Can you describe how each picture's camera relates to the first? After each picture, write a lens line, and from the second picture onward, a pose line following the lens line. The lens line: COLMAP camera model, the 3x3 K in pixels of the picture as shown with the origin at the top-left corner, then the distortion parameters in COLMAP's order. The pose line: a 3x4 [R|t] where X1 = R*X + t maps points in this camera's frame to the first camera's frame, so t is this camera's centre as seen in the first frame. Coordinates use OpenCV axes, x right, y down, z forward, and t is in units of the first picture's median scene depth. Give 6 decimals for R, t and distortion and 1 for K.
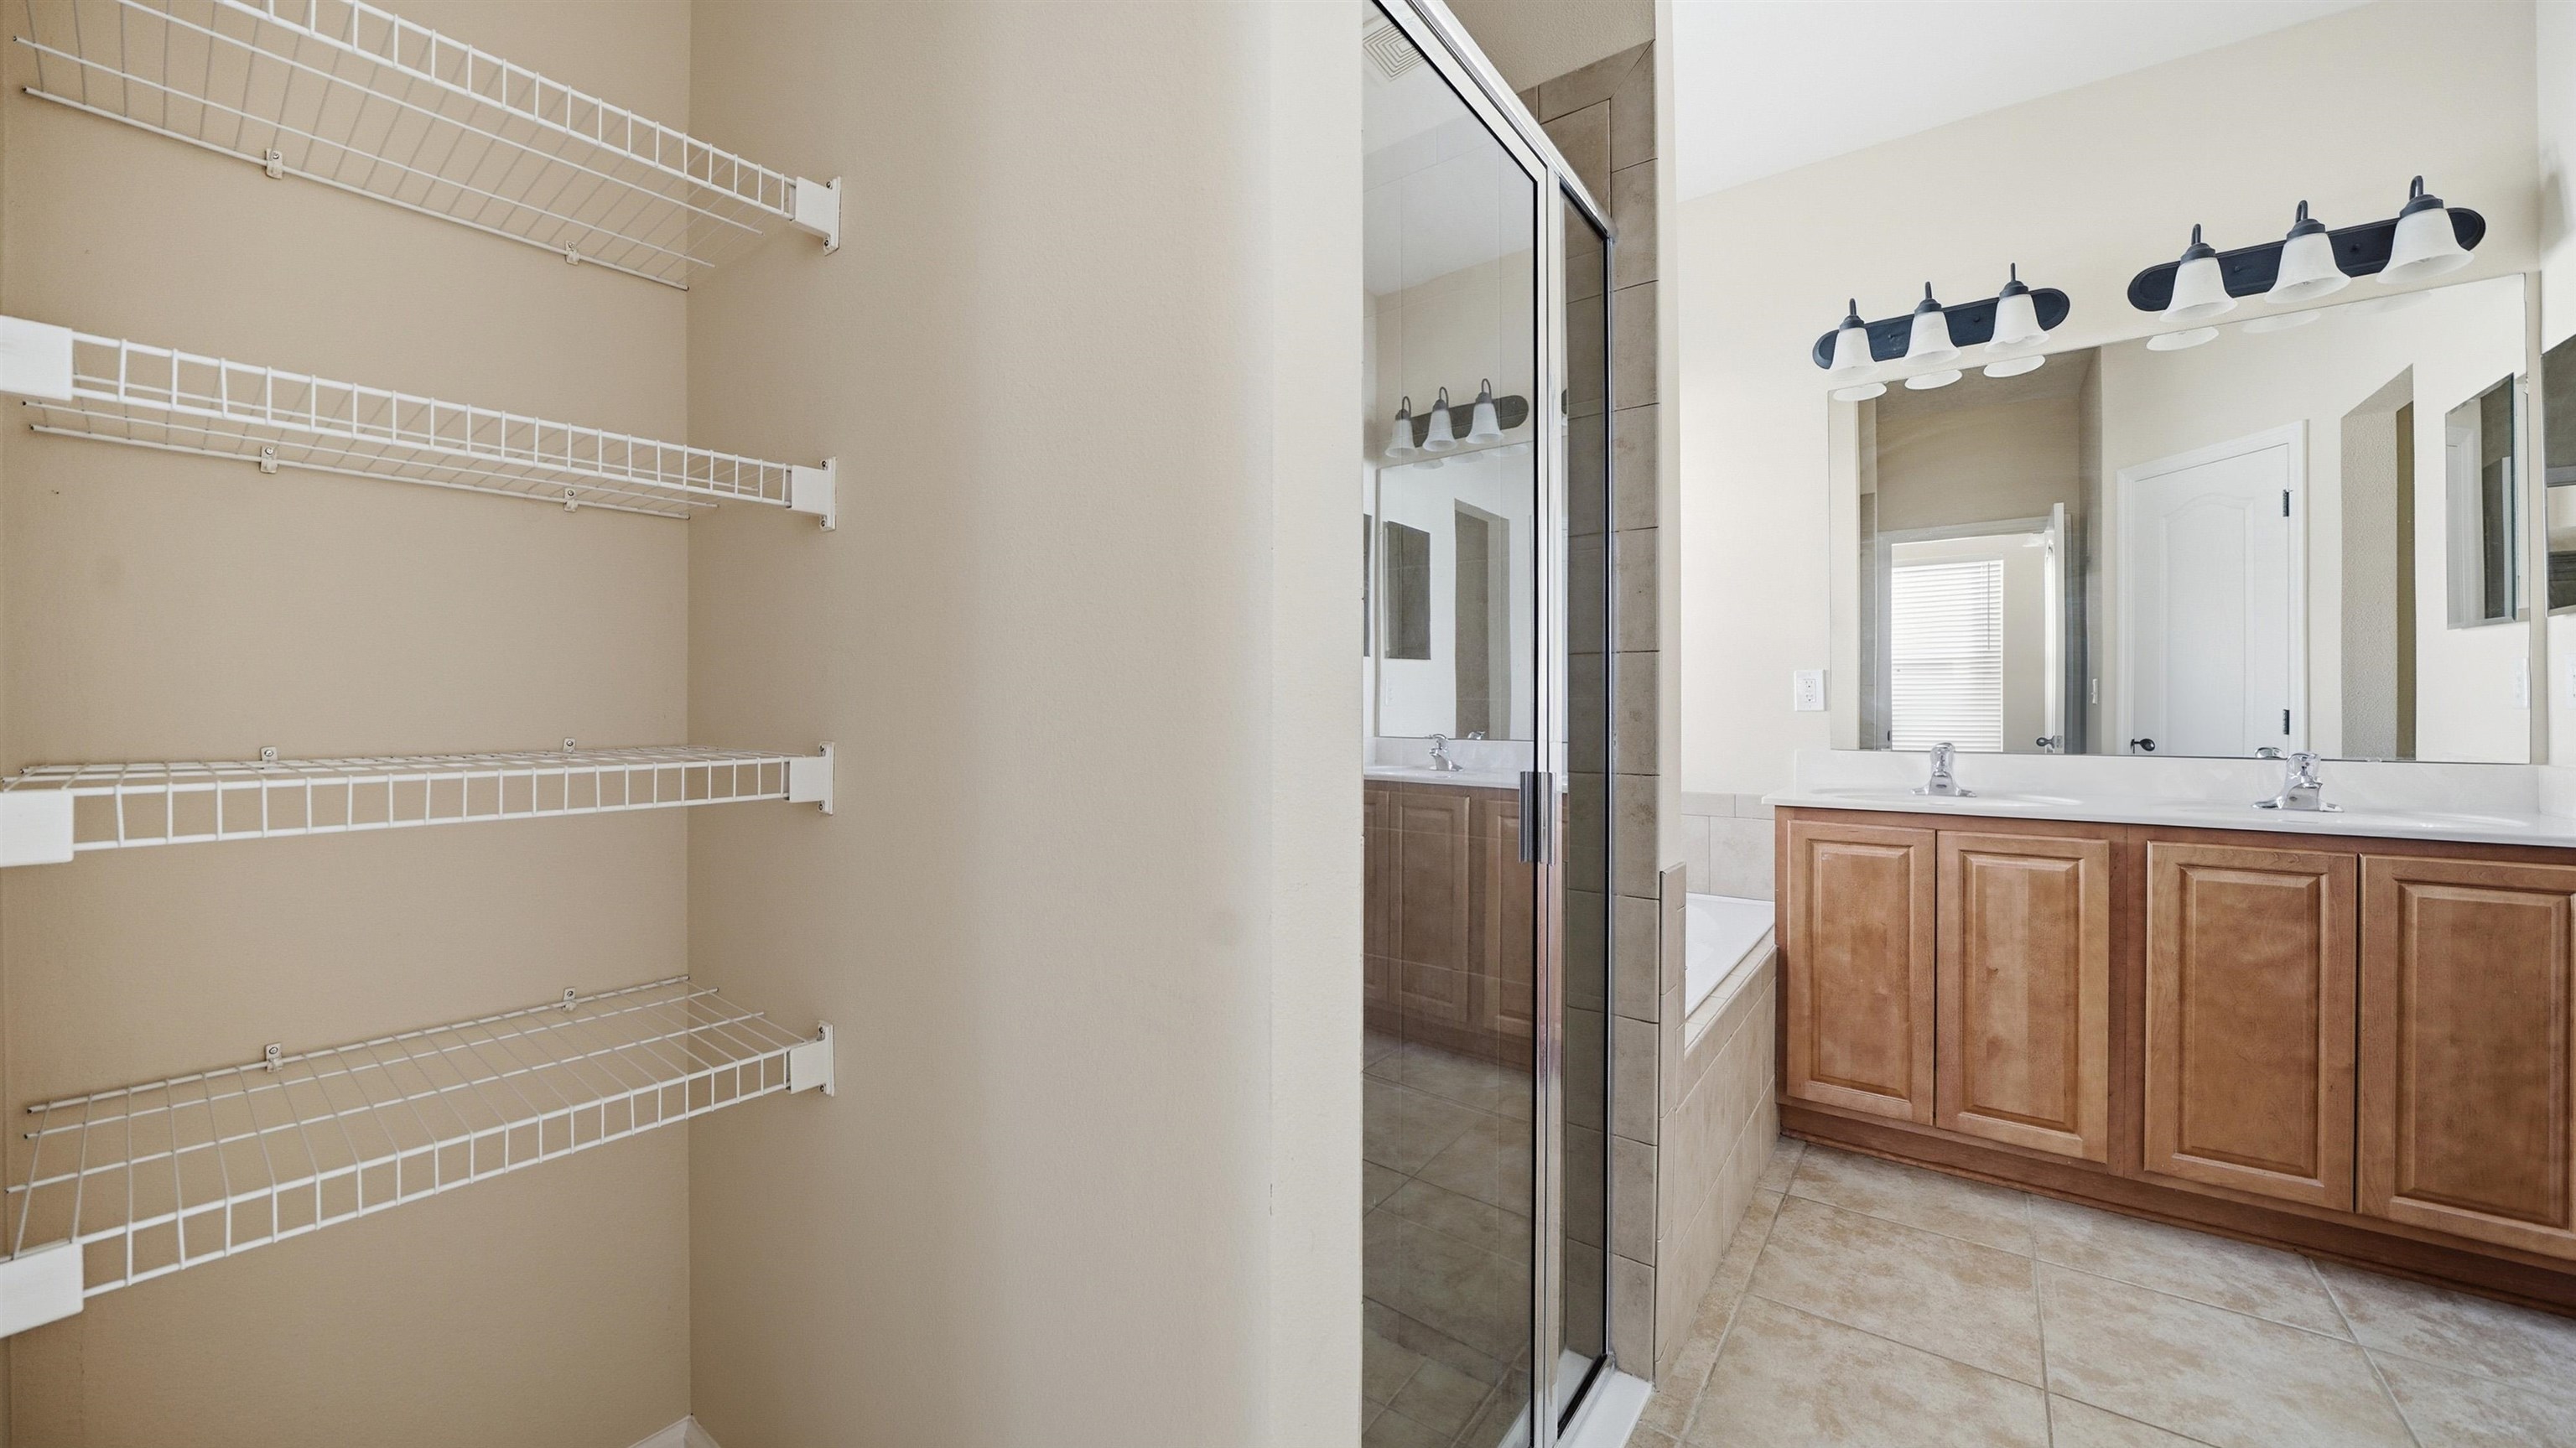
lens RADIAL K [[929.8, 0, 1286.5], [0, 929.8, 716.3], [0, 0, 1]] dist [-0.018106, 0.000271]
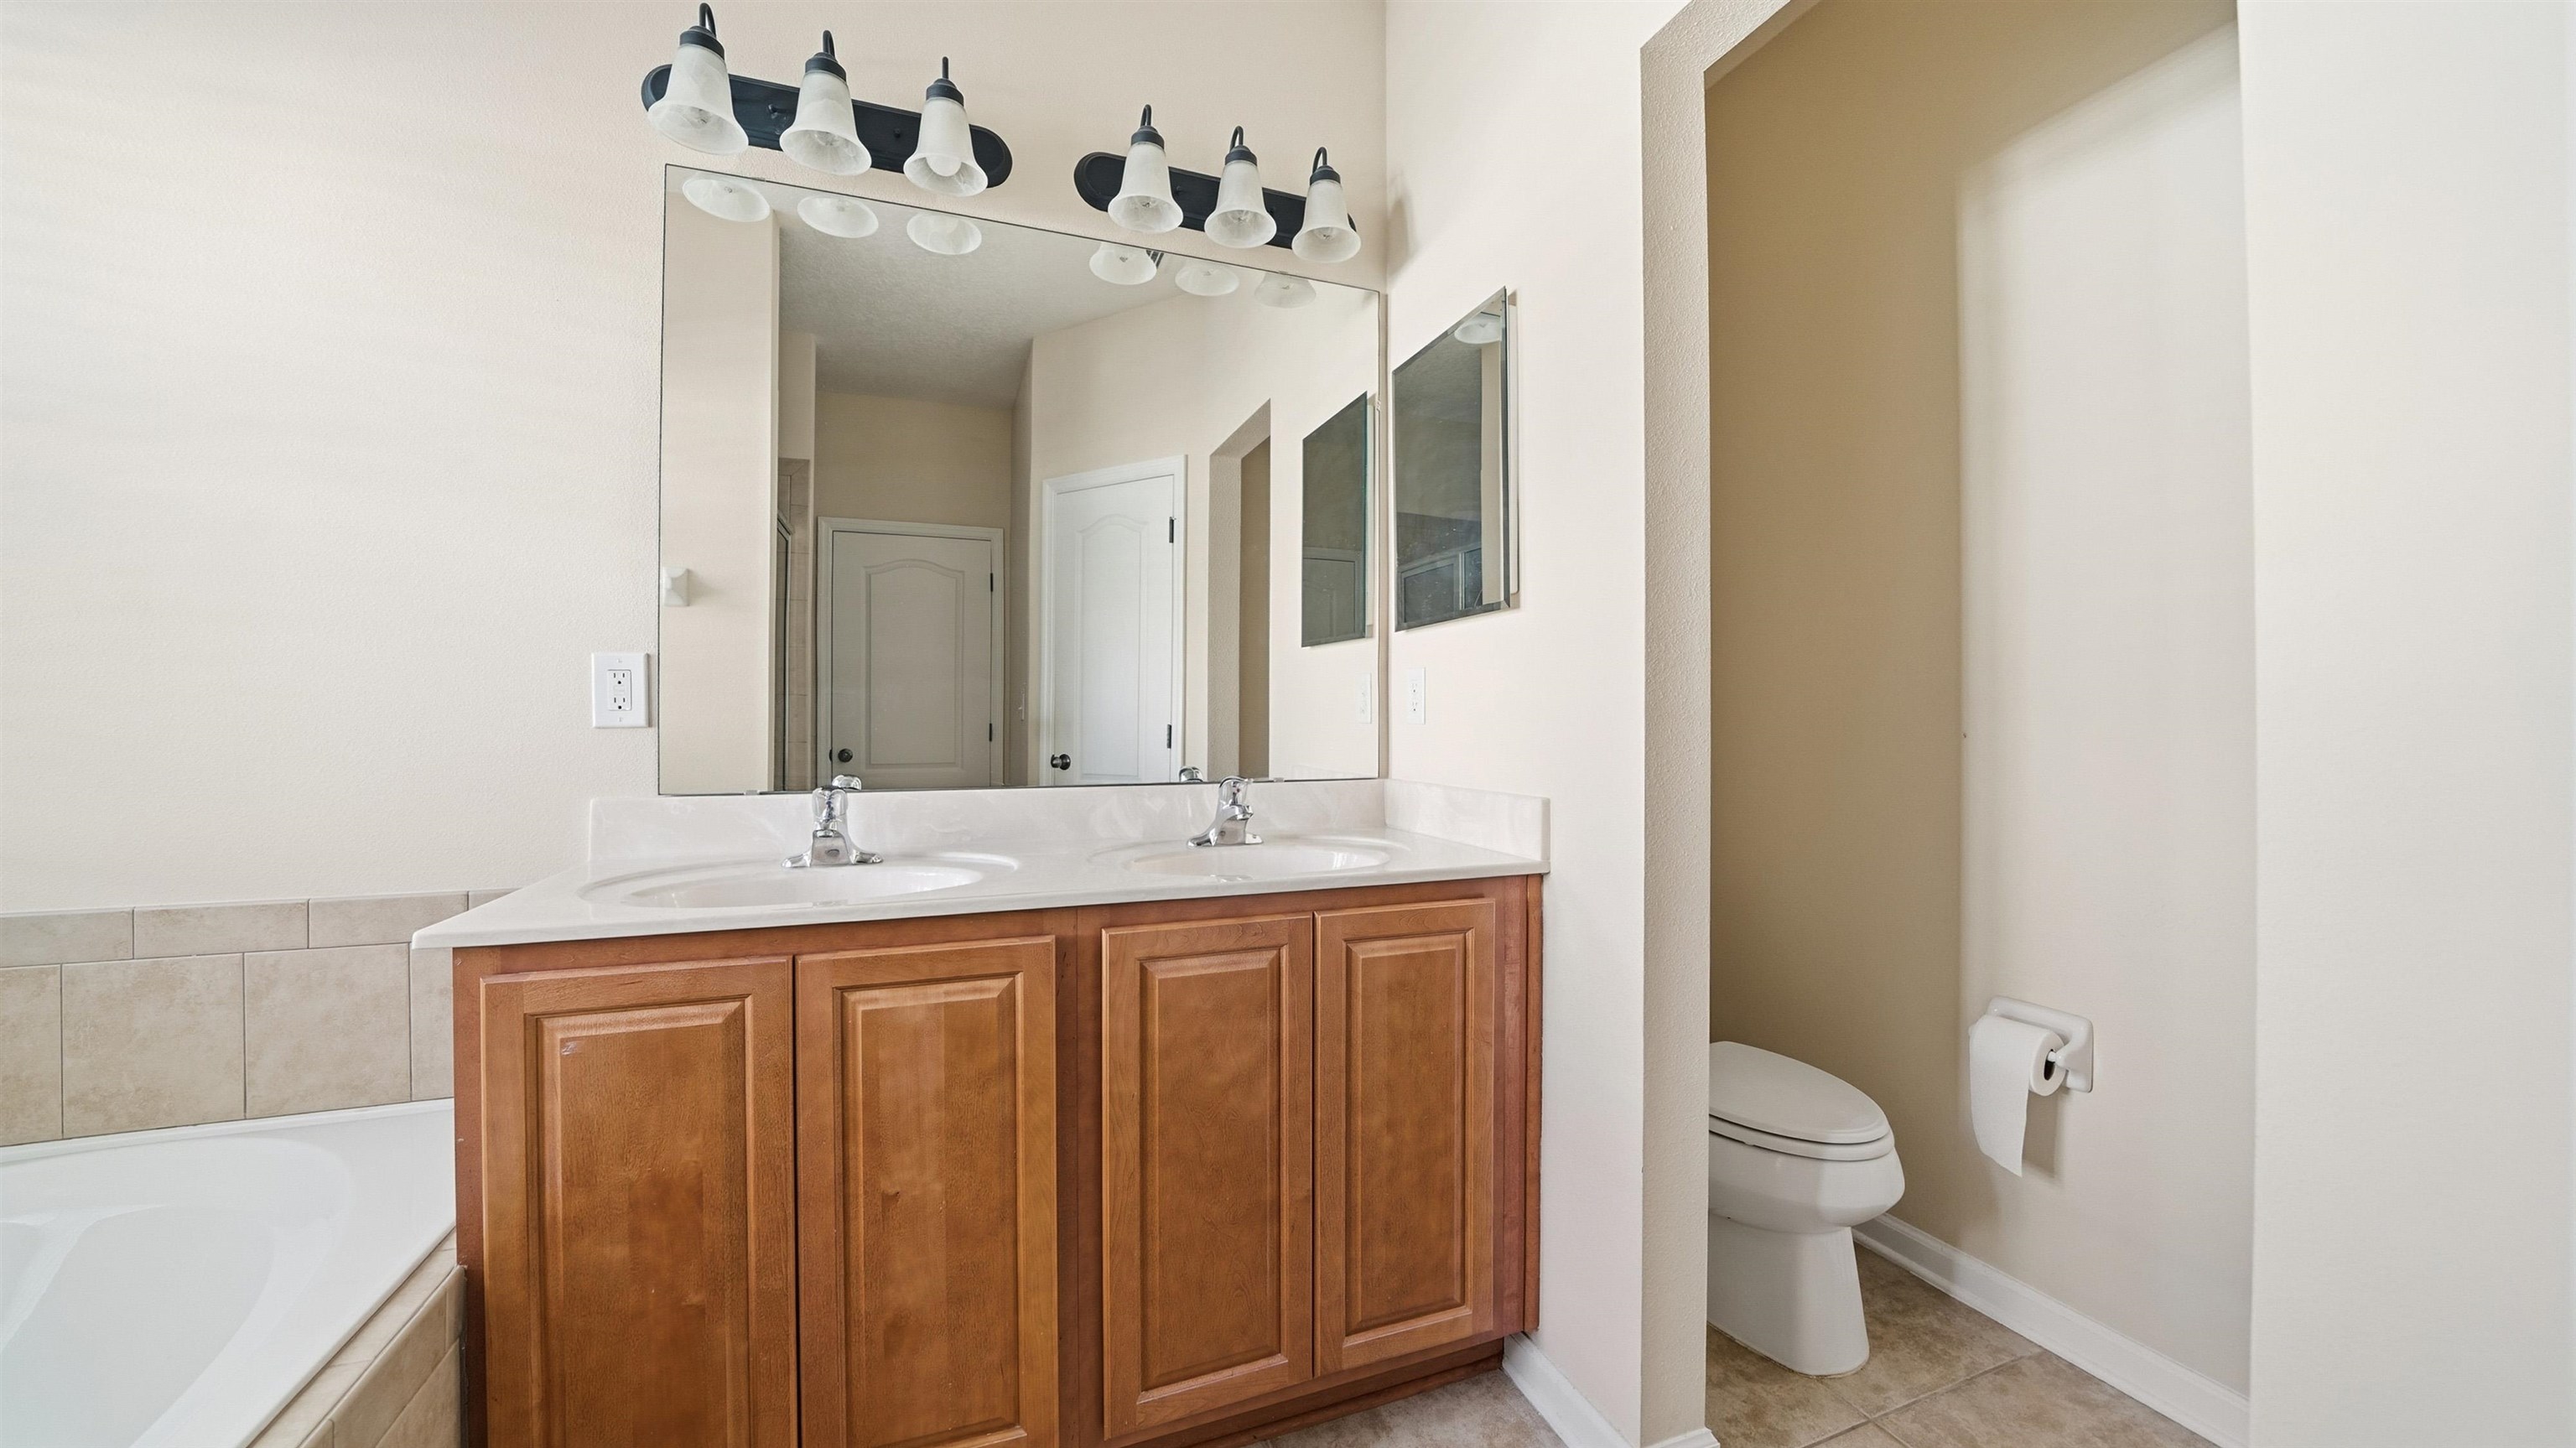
lens RADIAL K [[929.8, 0, 1286.5], [0, 929.8, 716.3], [0, 0, 1]] dist [-0.018106, 0.000271]
pose [[0.537290, 0.010960, 0.843326, 0.452963], [0.006087, 0.999839, -0.016872, -0.000265], [-0.843376, 0.014198, 0.537137, 0.530549]]
